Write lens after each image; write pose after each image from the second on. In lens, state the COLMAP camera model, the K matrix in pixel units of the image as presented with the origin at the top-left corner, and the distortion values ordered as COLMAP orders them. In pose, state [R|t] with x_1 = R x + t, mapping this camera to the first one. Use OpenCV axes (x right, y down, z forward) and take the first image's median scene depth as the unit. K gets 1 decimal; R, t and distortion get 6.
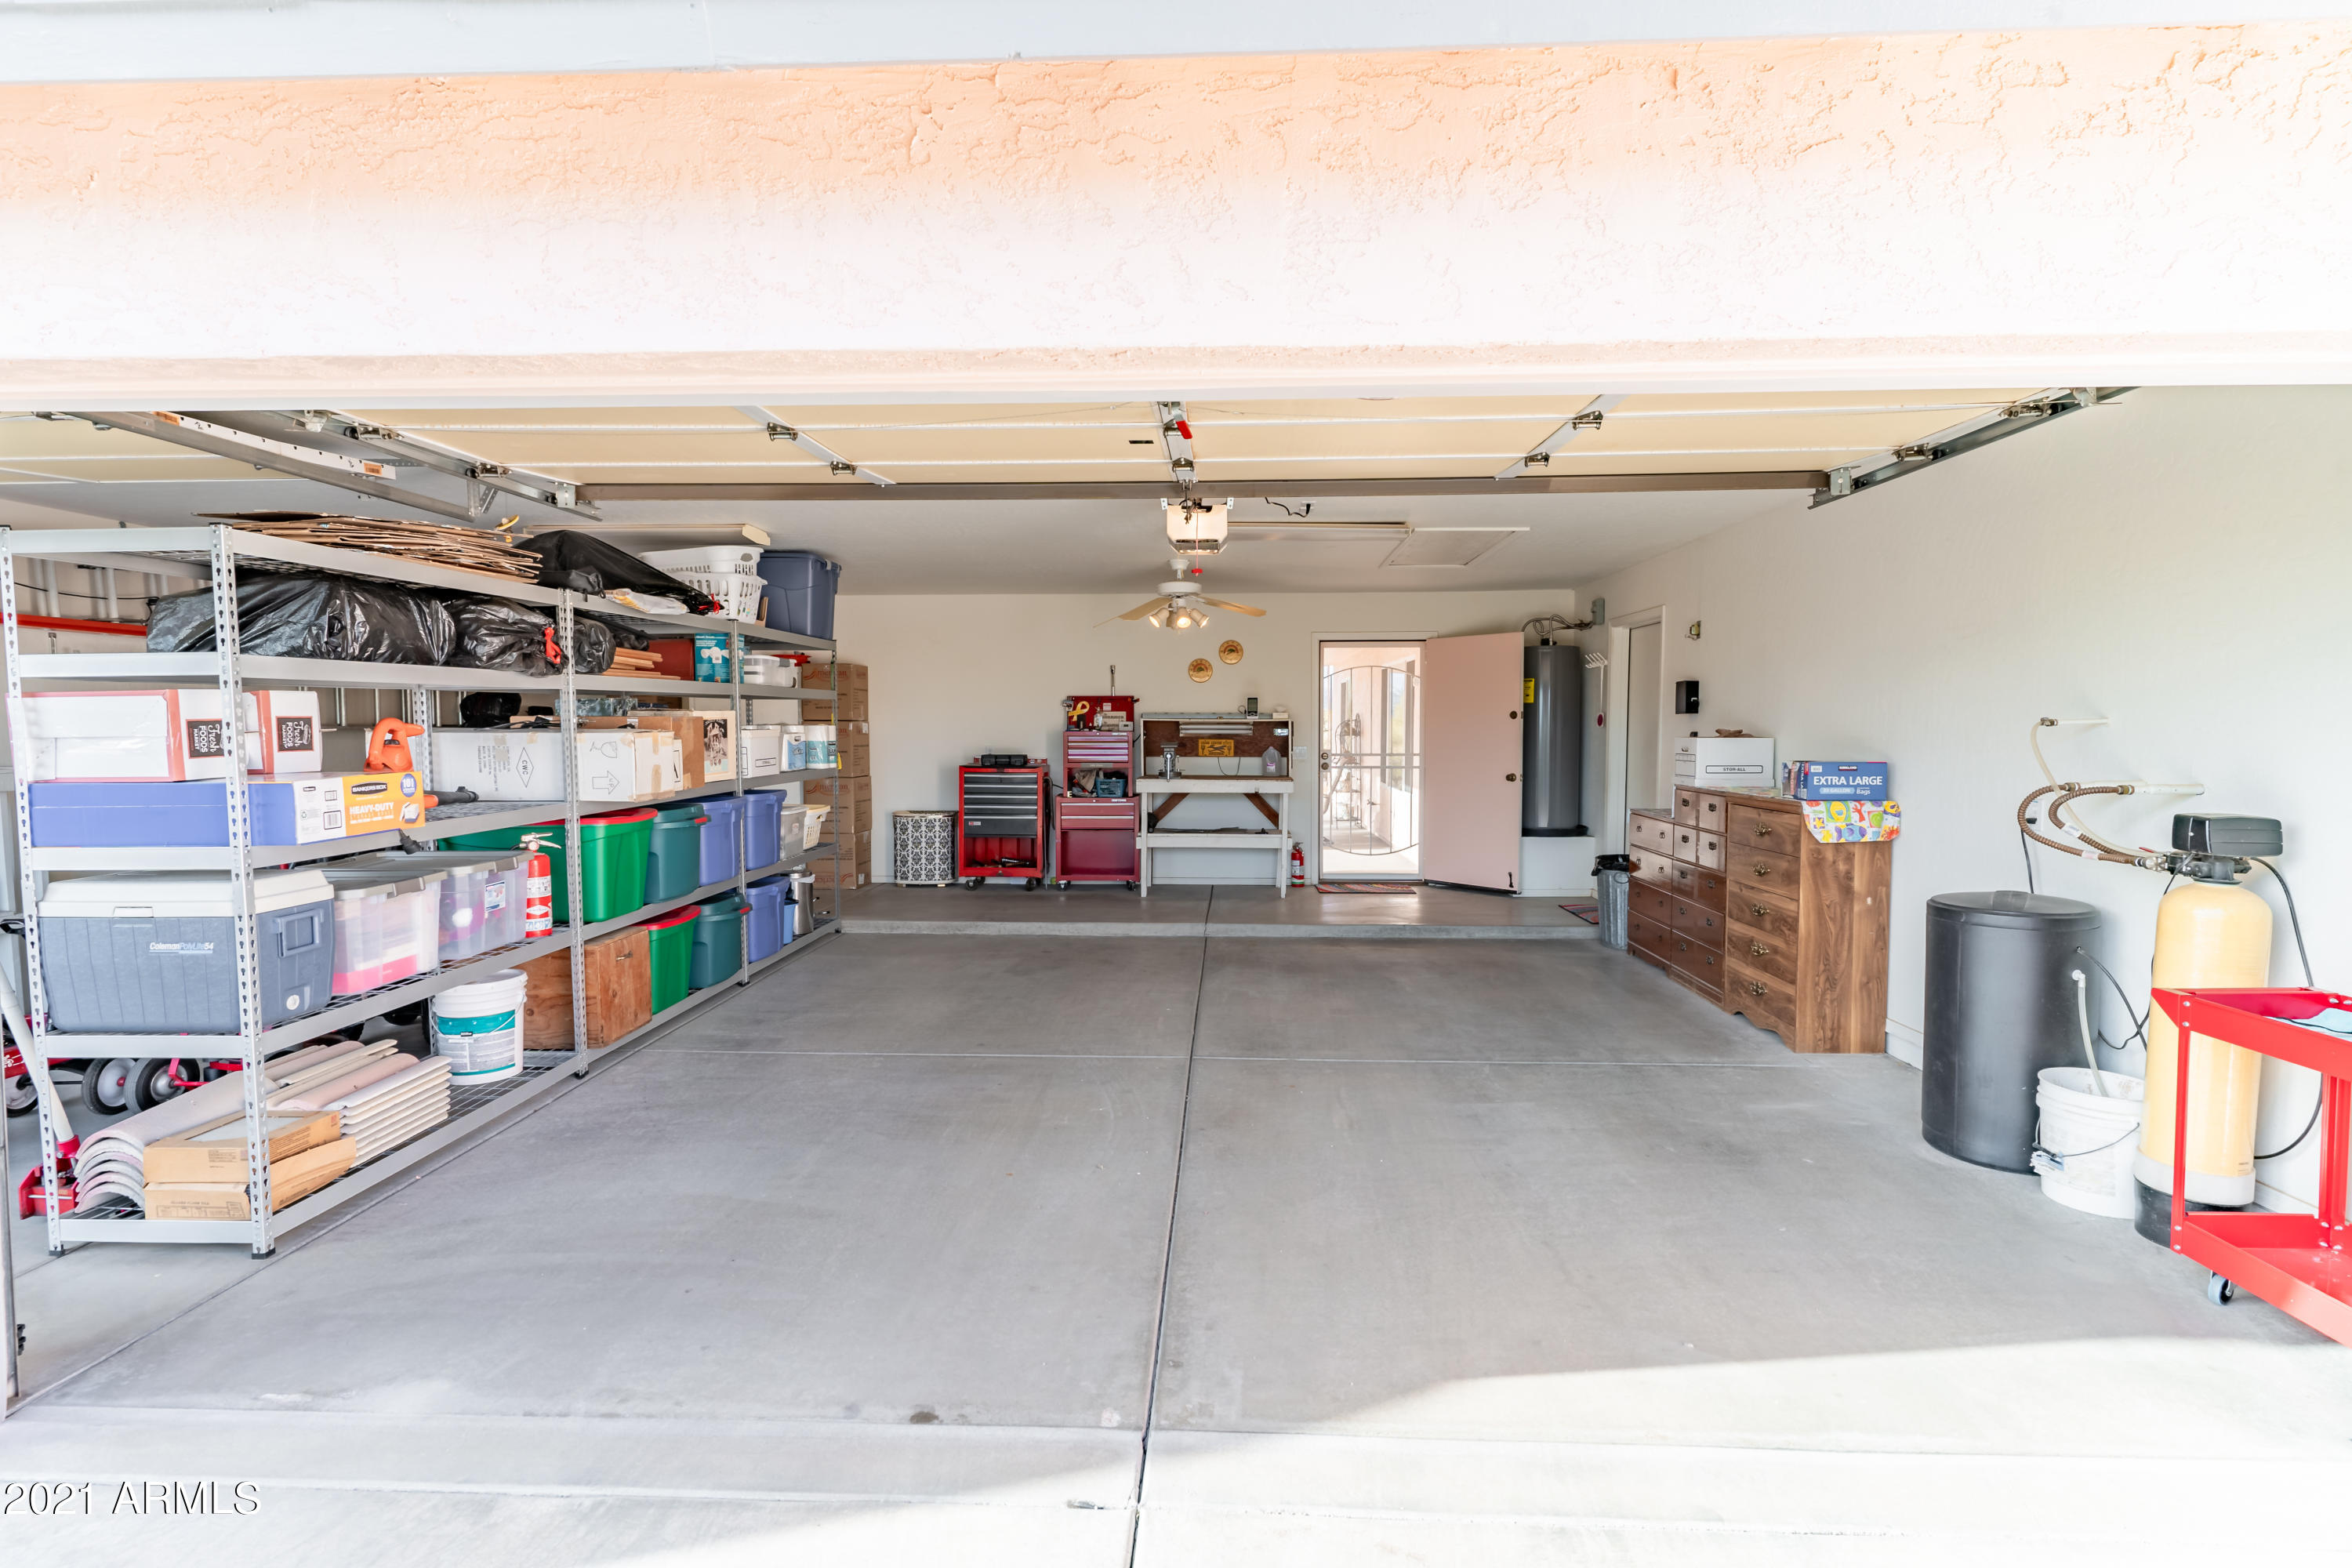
lens RADIAL K [[1154.0, 0, 1168.3], [0, 1154.0, 783.2], [0, 0, 1]] dist [0.004329, 0.000832]
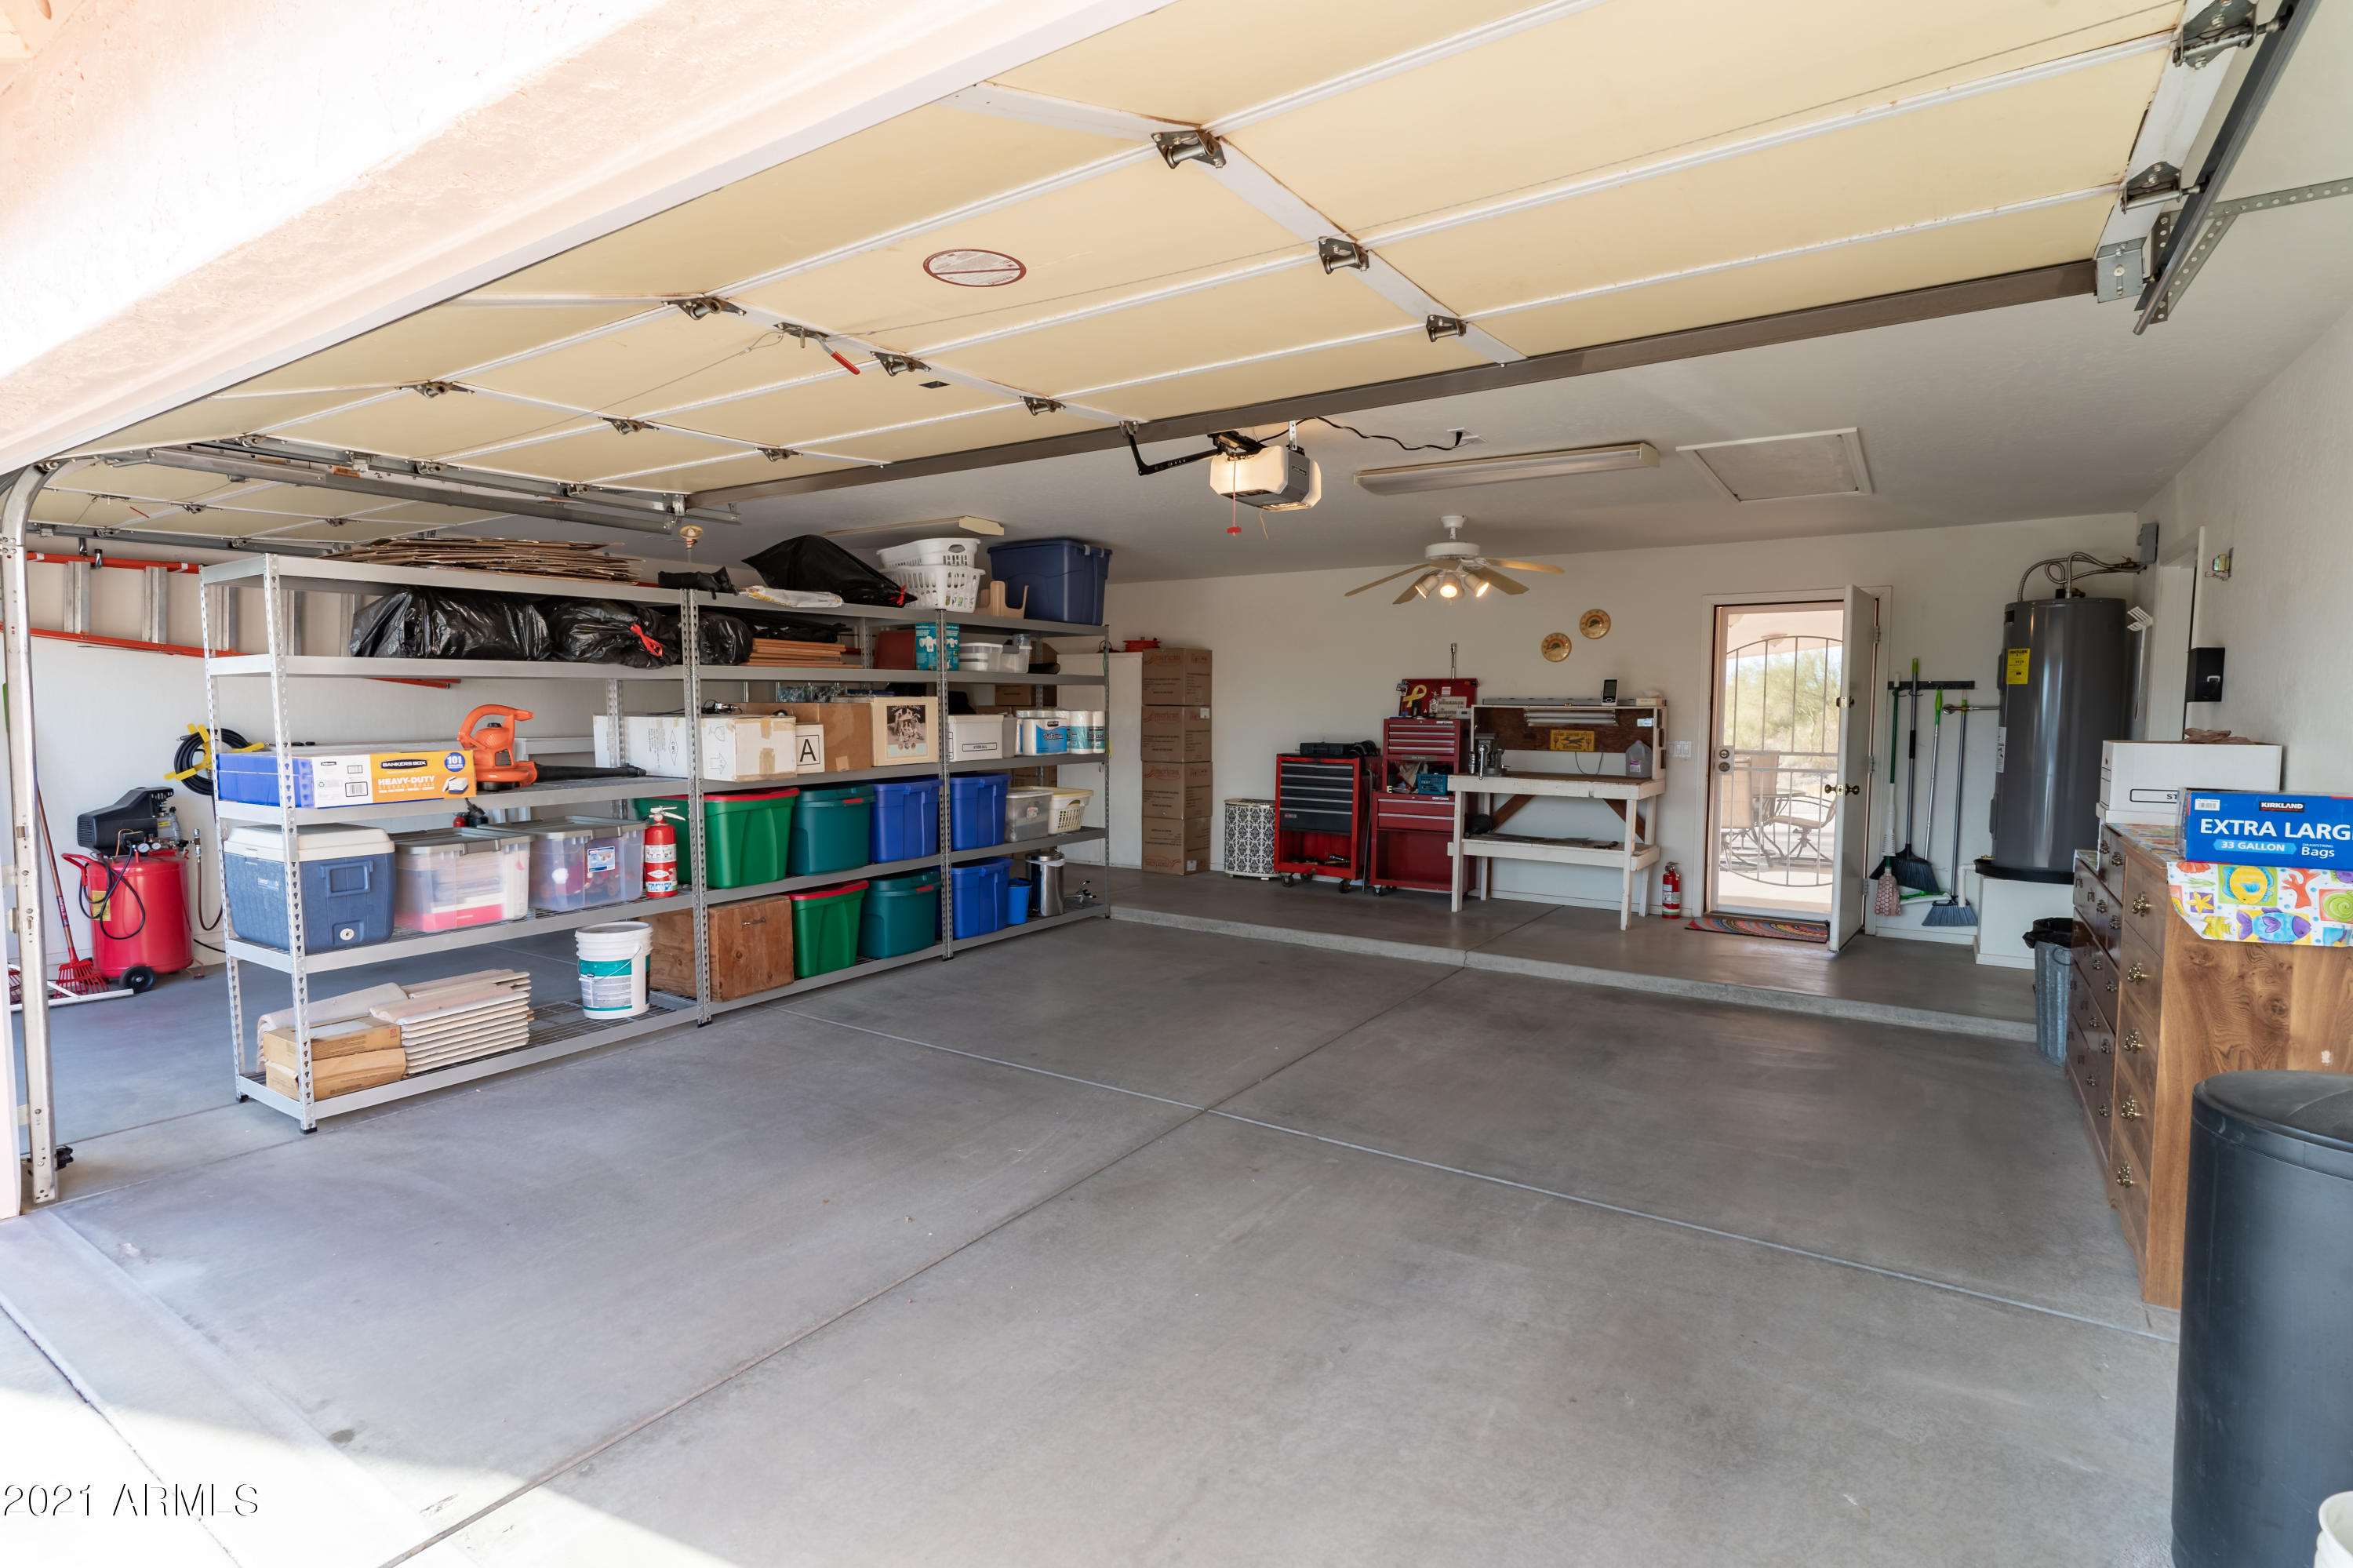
lens RADIAL K [[1154.5, 0, 1171.0], [0, 1154.5, 784.2], [0, 0, 1]] dist [0.004329, 0.000832]
pose [[0.852447, 0.040031, -0.521279, 0.426865], [-0.031574, 0.999186, 0.025099, -0.020536], [0.521860, -0.004937, 0.853017, 0.267116]]
